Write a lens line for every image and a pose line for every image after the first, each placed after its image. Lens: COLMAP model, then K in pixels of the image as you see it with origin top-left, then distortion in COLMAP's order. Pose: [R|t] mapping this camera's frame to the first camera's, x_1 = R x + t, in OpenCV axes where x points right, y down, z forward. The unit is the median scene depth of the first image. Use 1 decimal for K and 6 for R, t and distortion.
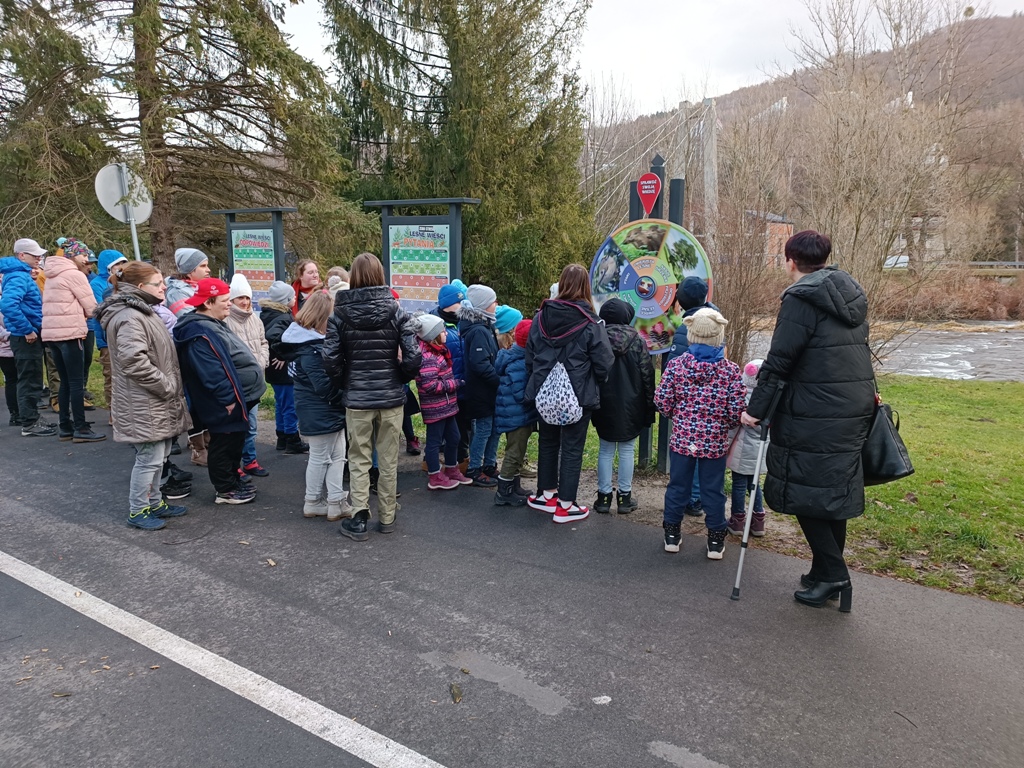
lens RADIAL K [[714.0, 0, 512.0], [0, 714.0, 384.0], [0, 0, 1]] dist [0.075445, -0.096478]
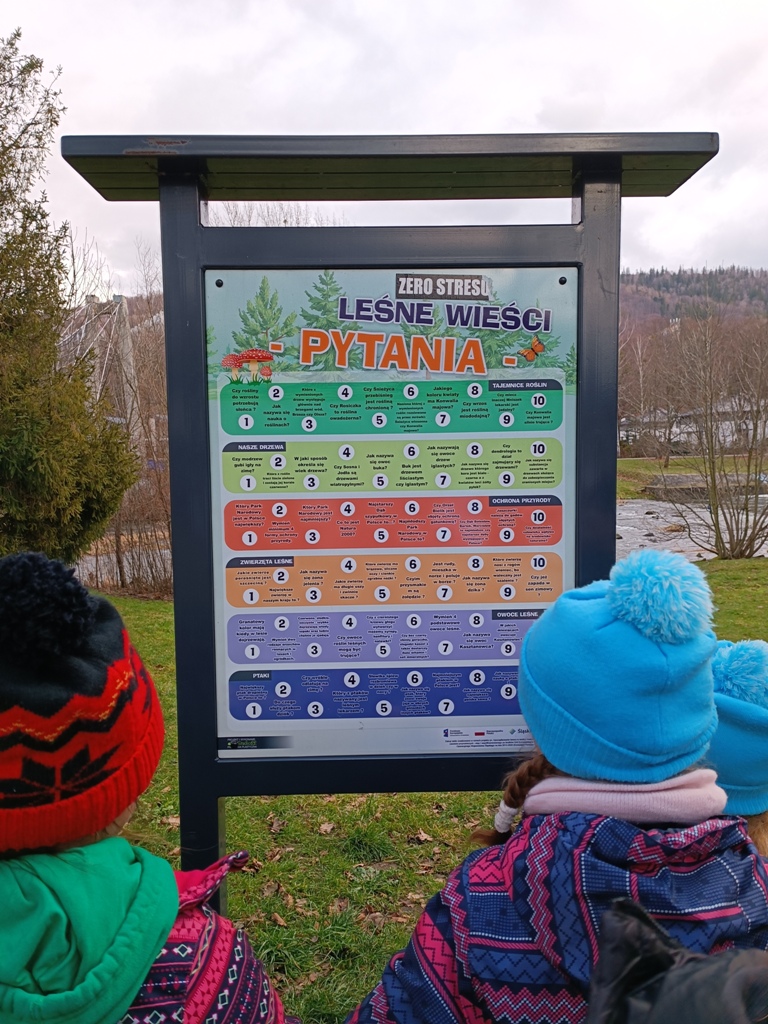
lens RADIAL K [[769.9, 0, 384.0], [0, 769.9, 512.0], [0, 0, 1]] dist [-0.004846, -0.004144]
pose [[0.827173, -0.061692, 0.558551, -0.264835], [0.122132, 0.989933, -0.071530, -0.131564], [-0.548515, 0.127384, 0.826380, 0.810989]]
